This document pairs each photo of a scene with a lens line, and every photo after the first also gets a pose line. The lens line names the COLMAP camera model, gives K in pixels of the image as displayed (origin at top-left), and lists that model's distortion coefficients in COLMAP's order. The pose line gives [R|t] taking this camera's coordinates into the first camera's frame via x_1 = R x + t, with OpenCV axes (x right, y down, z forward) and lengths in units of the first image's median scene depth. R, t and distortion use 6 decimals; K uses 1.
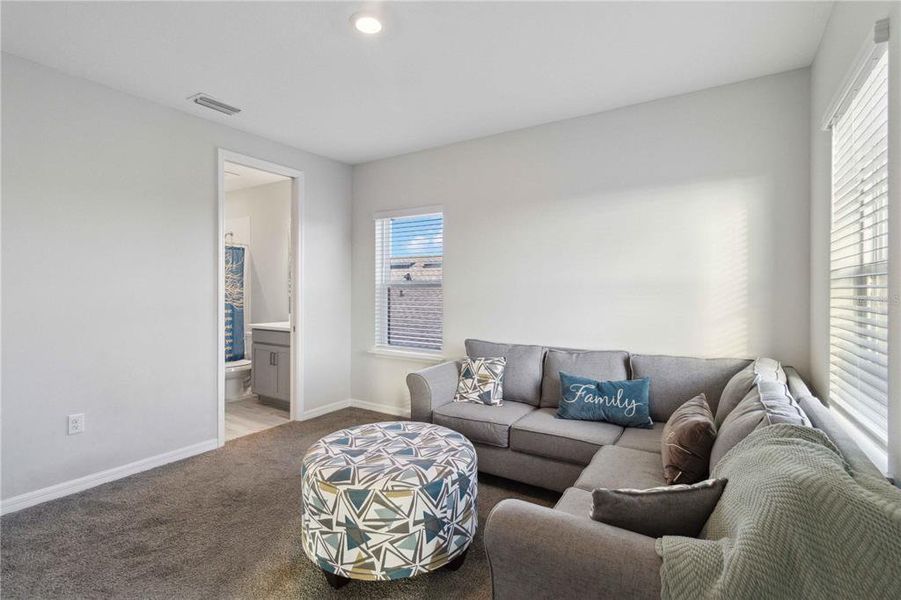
lens RADIAL K [[428.9, 0, 444.9], [0, 428.9, 293.7], [0, 0, 1]] dist [-0.005536, 0.000212]
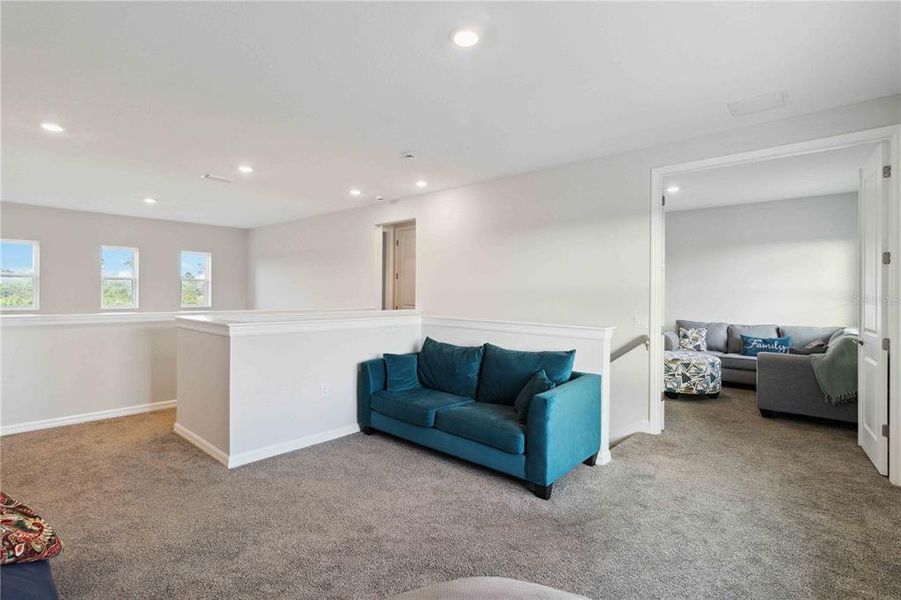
lens RADIAL K [[428.9, 0, 455.4], [0, 428.9, 301.8], [0, 0, 1]] dist [-0.005536, 0.000212]
pose [[0.987521, 0.014005, -0.156862, -0.758425], [-0.011701, 0.999810, 0.015600, 0.012276], [0.157051, -0.013570, 0.987497, -1.221607]]
